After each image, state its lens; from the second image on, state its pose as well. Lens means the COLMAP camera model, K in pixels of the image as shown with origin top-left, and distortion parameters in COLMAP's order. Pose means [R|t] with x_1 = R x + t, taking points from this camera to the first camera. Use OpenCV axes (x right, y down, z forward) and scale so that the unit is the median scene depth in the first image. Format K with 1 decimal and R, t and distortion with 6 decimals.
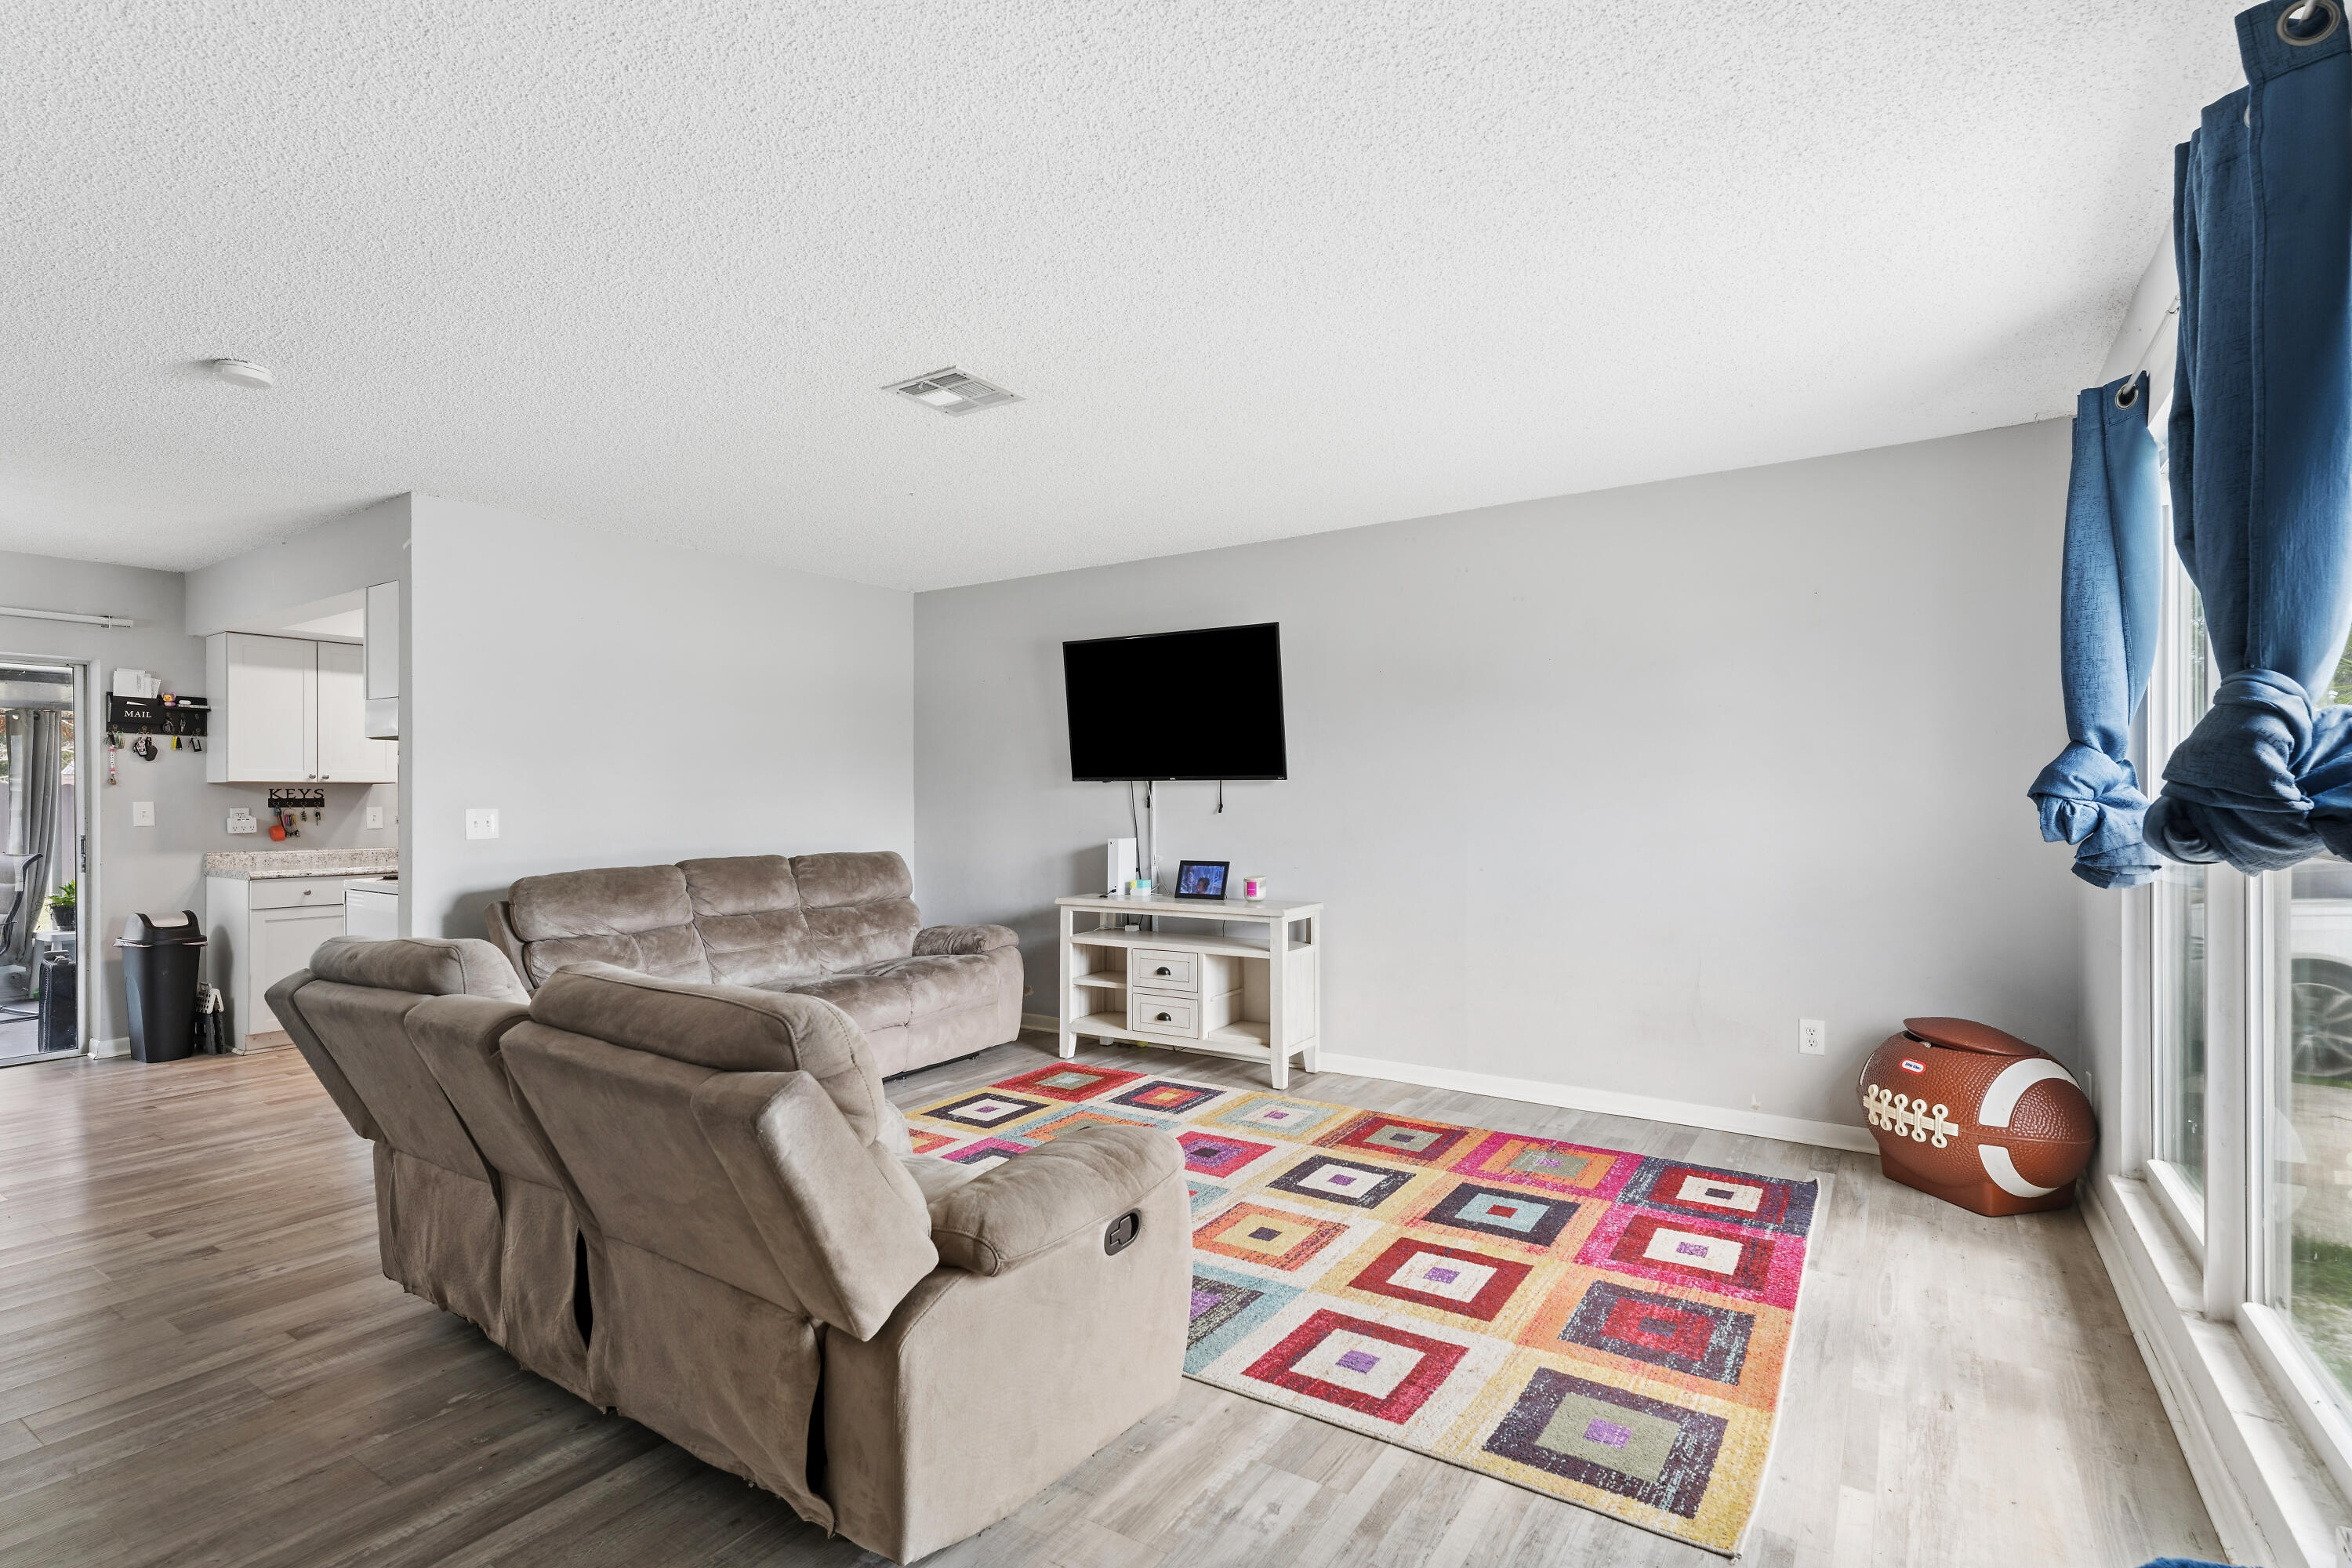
lens RADIAL K [[1112.2, 0, 1186.4], [0, 1112.2, 803.4], [0, 0, 1]] dist [-0.001269, -0.000023]
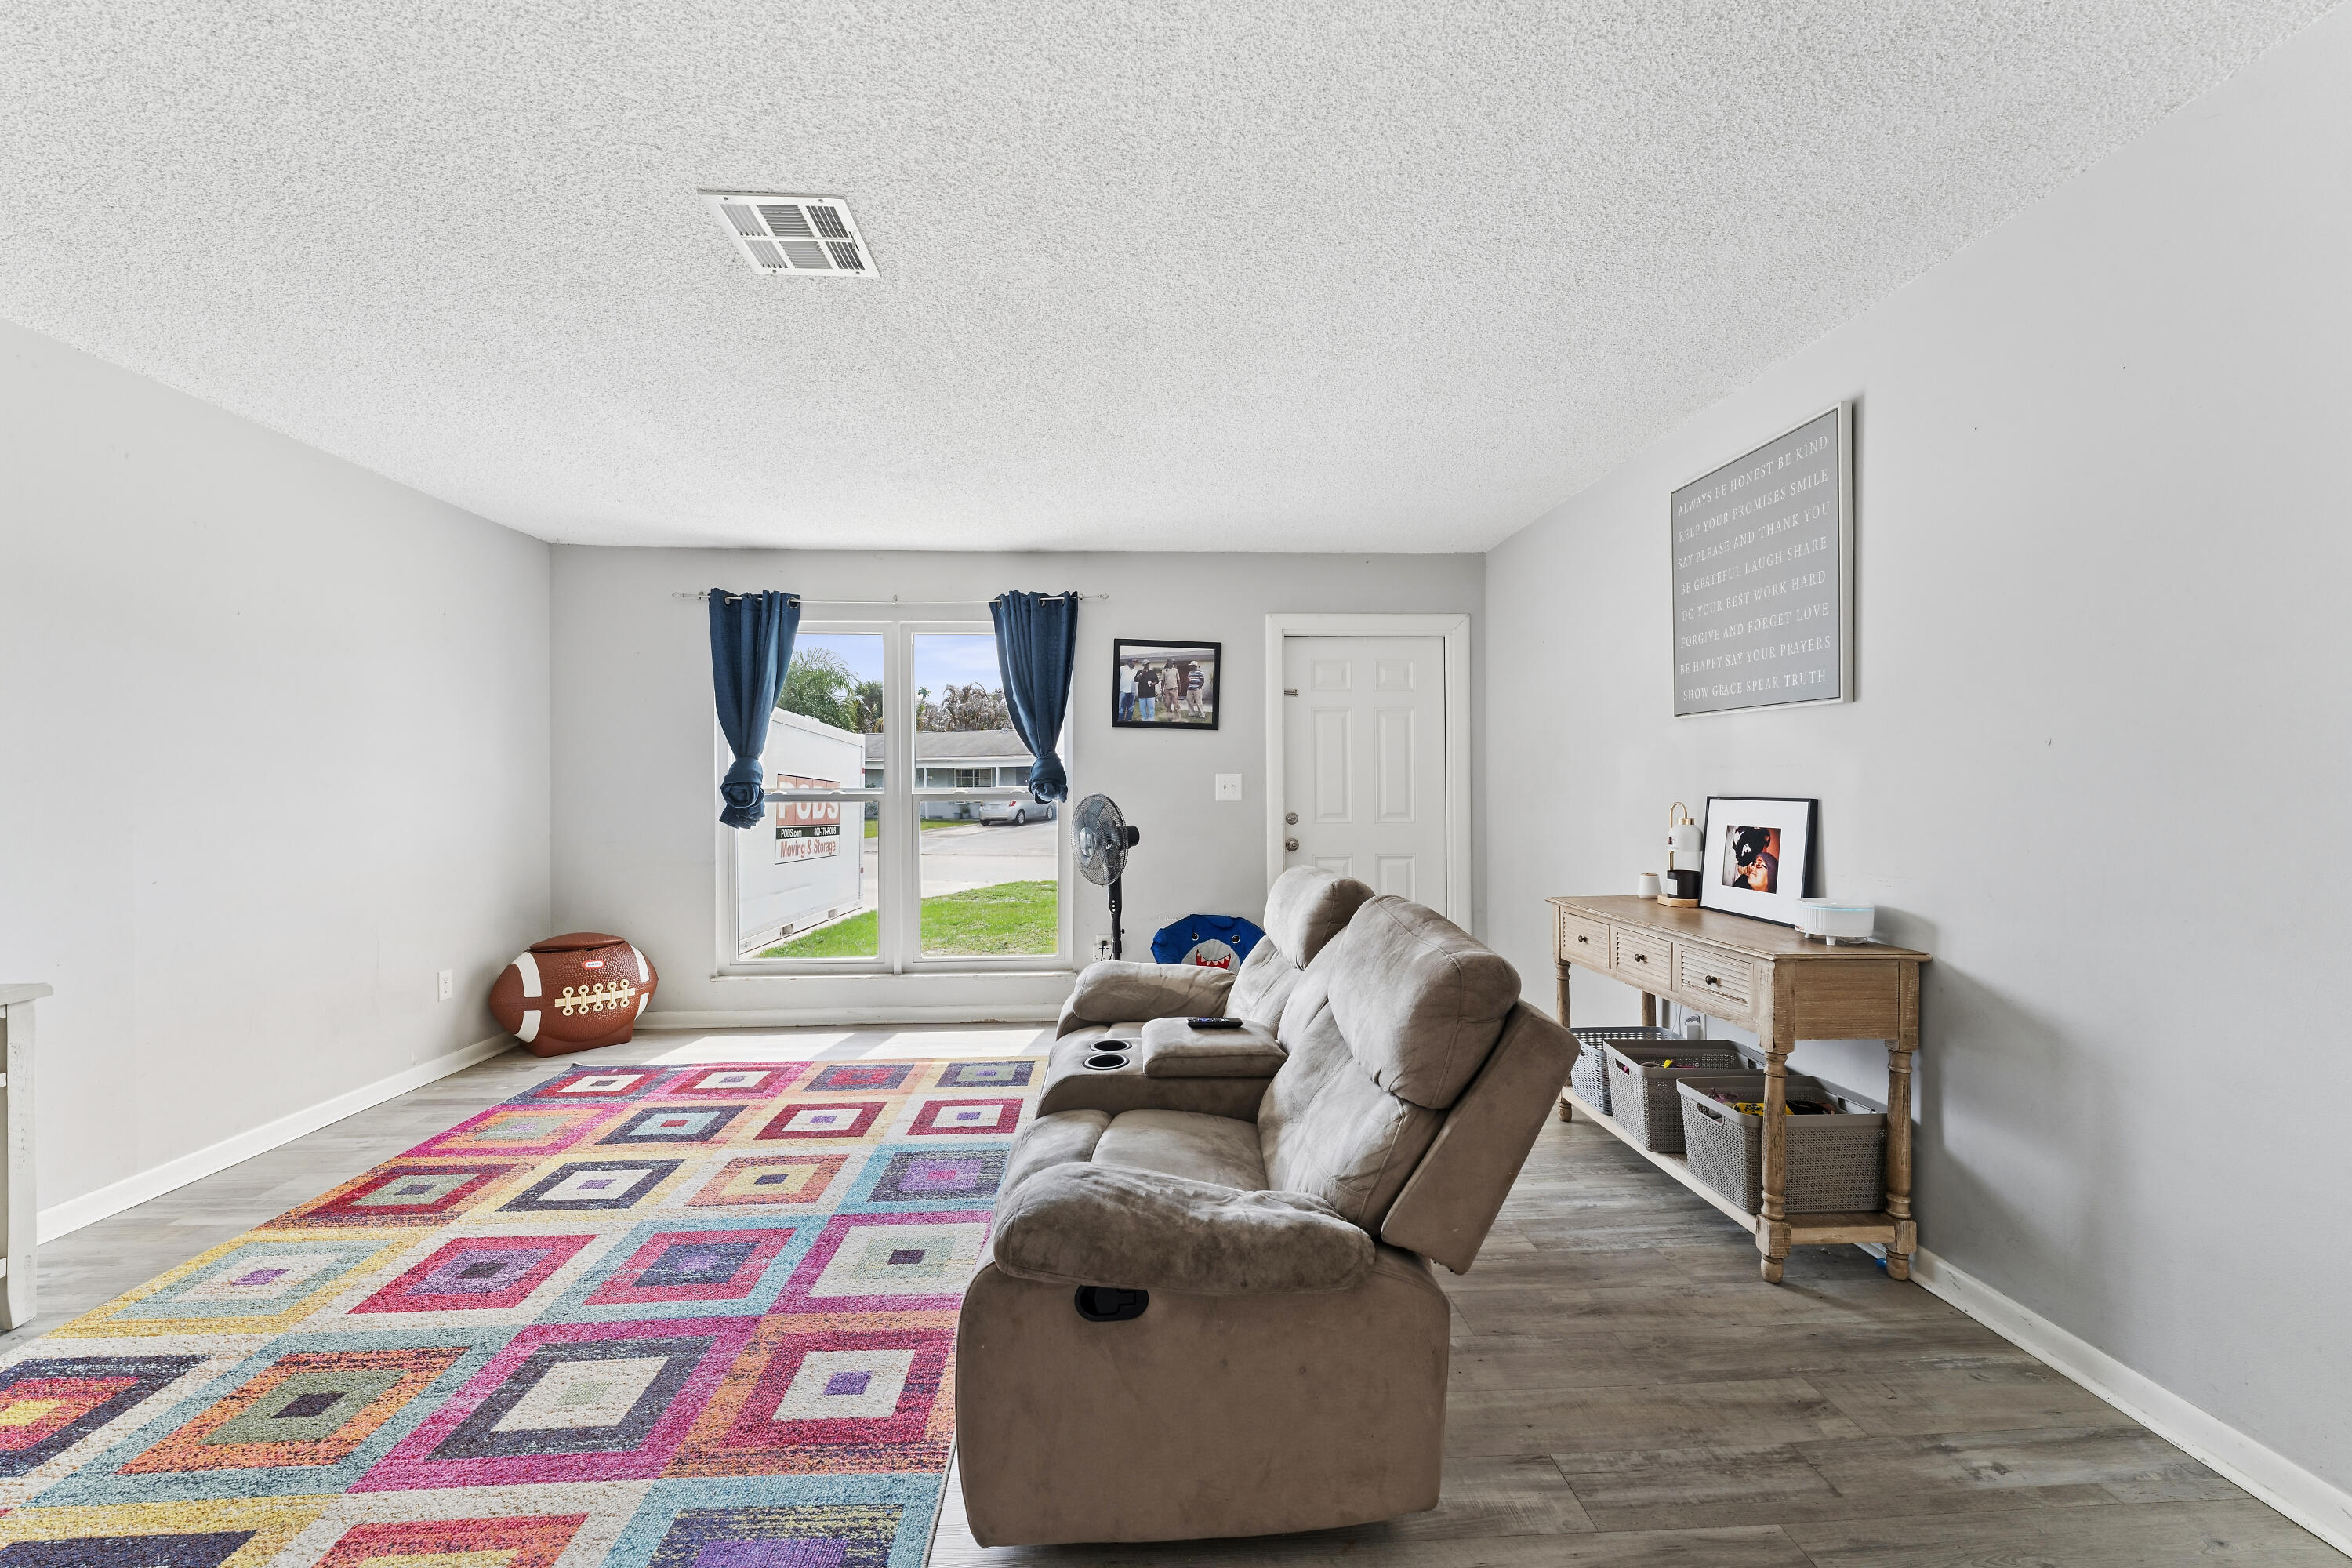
lens RADIAL K [[949.8, 0, 1178.1], [0, 949.8, 783.5], [0, 0, 1]] dist [0.000837, -0.000547]
pose [[-0.593670, 0.008290, 0.804666, -0.550618], [0.009565, 0.999949, -0.003246, 0.003647], [-0.804652, 0.005770, -0.593719, 0.736832]]
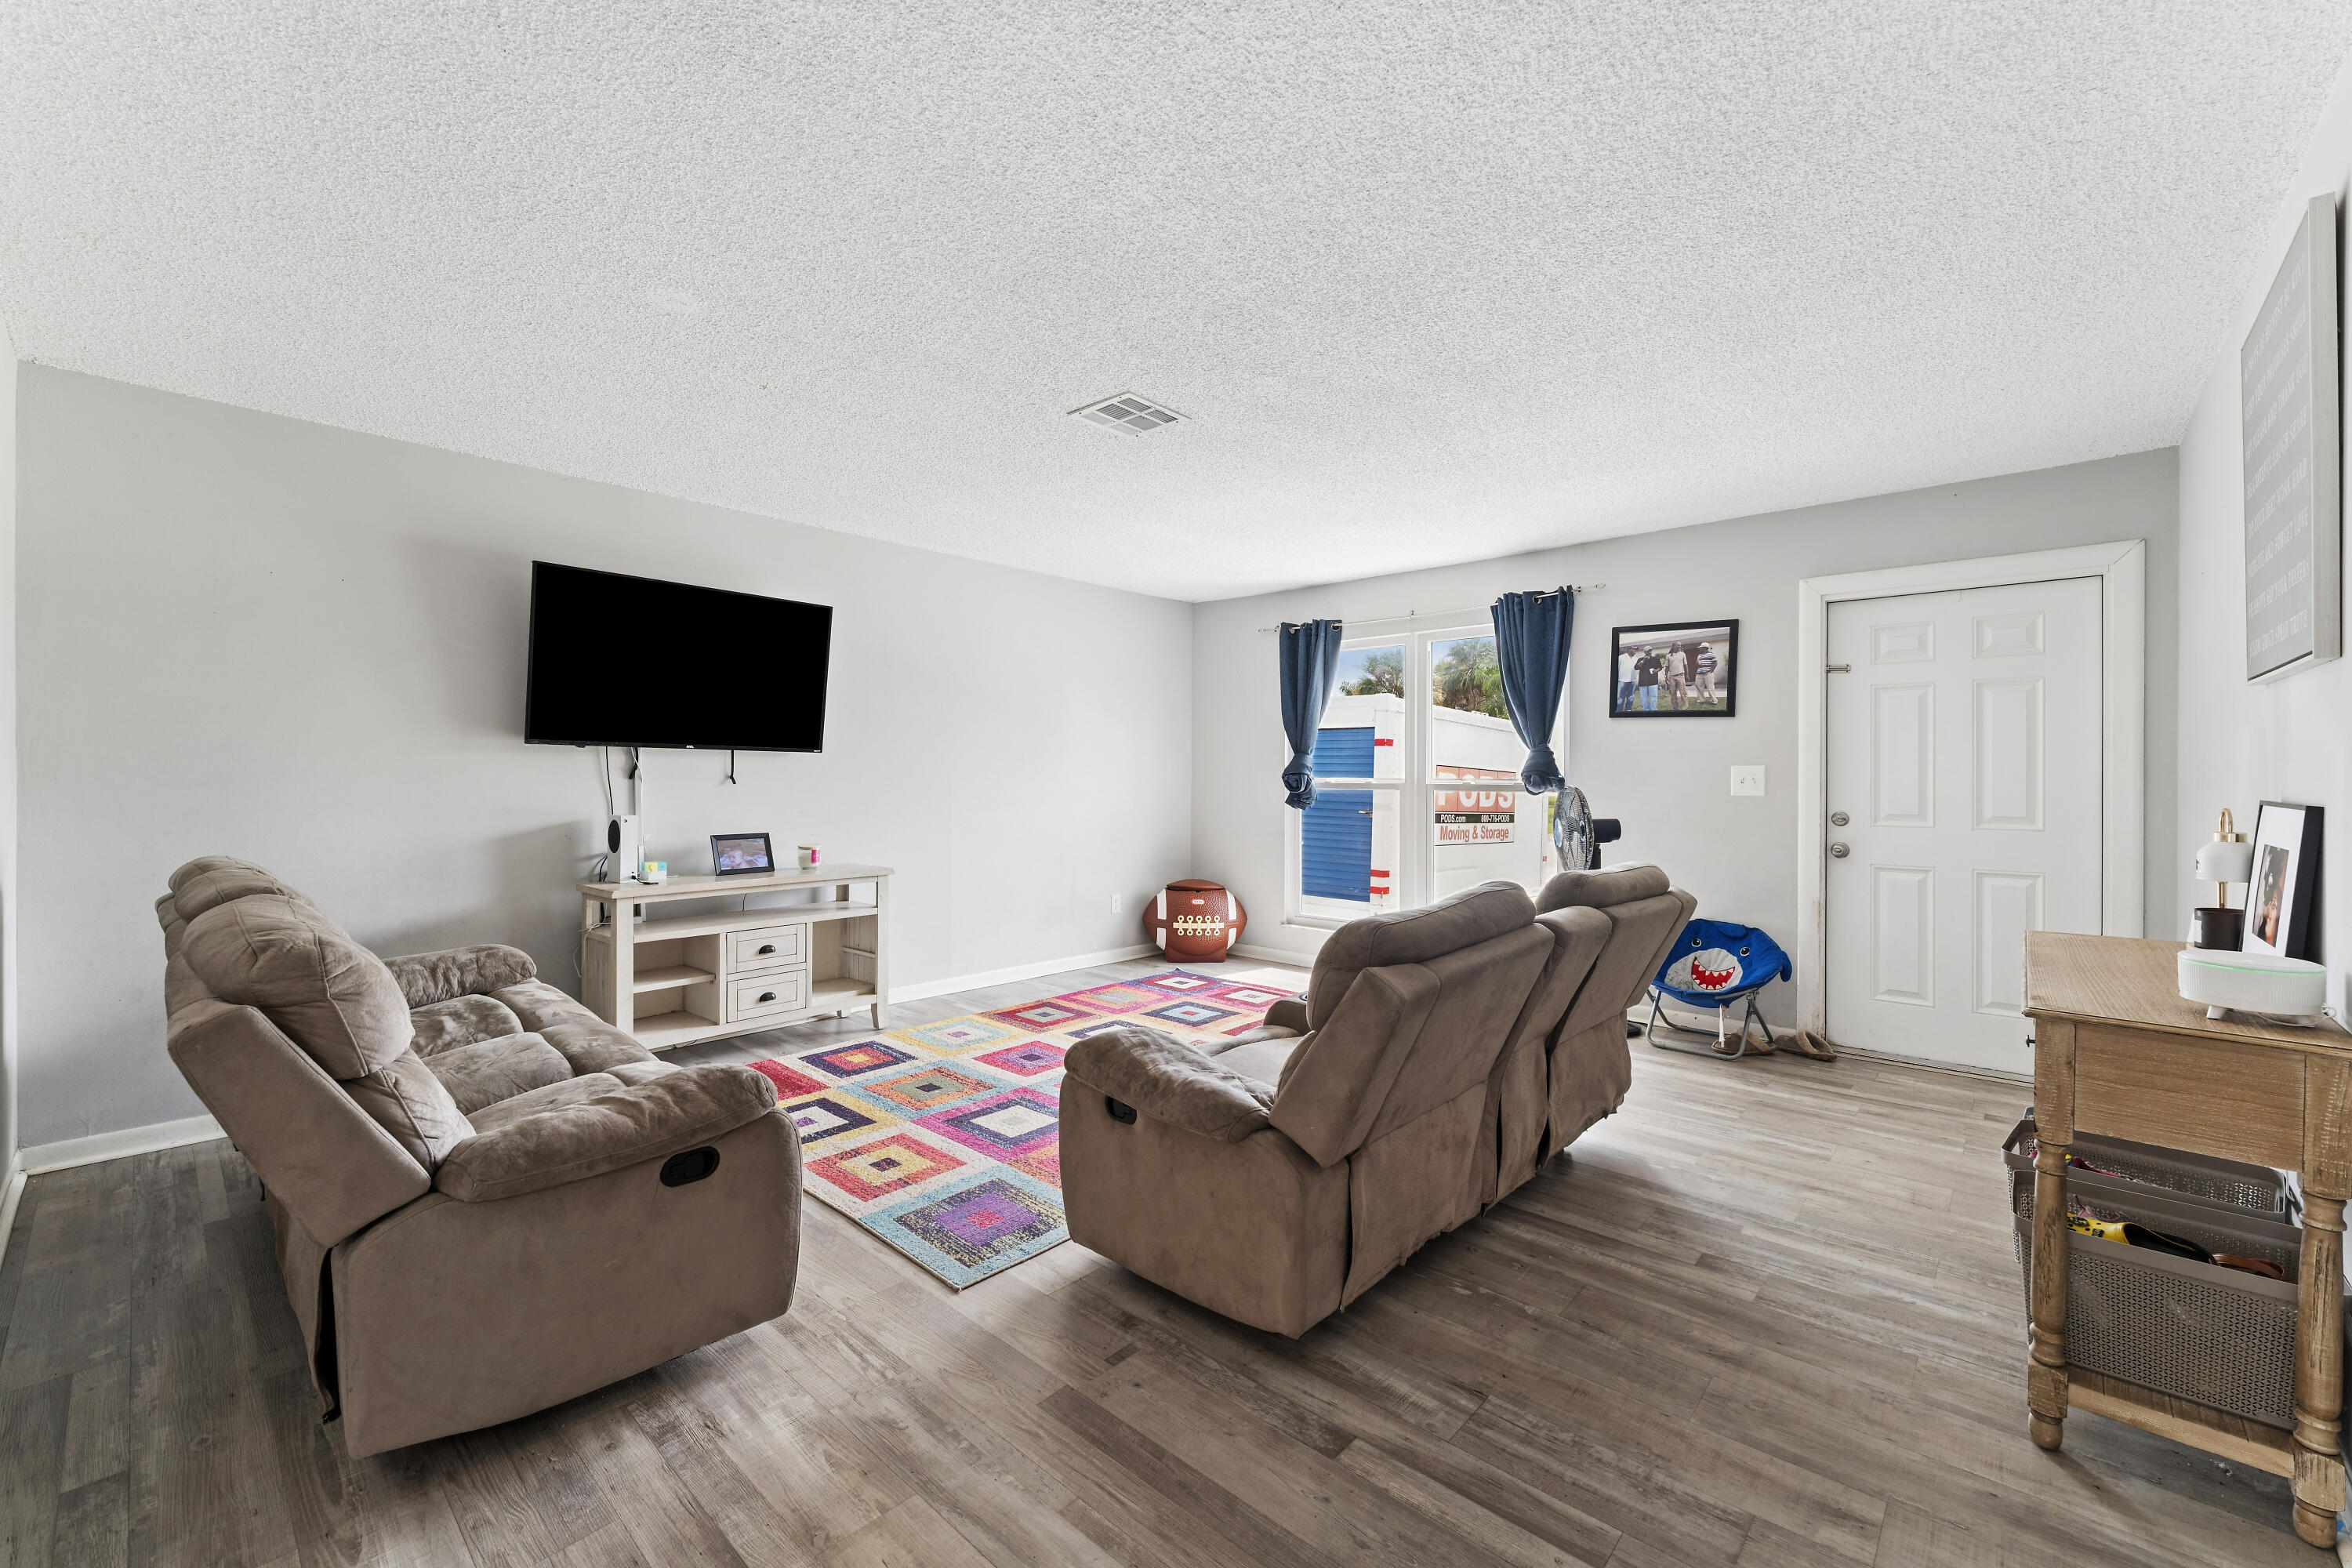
lens RADIAL K [[949.8, 0, 1172.5], [0, 949.8, 771.1], [0, 0, 1]] dist [0.000837, -0.000547]
pose [[0.159197, 0.009755, 0.987199, -0.734574], [-0.001231, 0.999952, -0.009682, 0.005068], [-0.987246, 0.000326, 0.159202, 0.499862]]
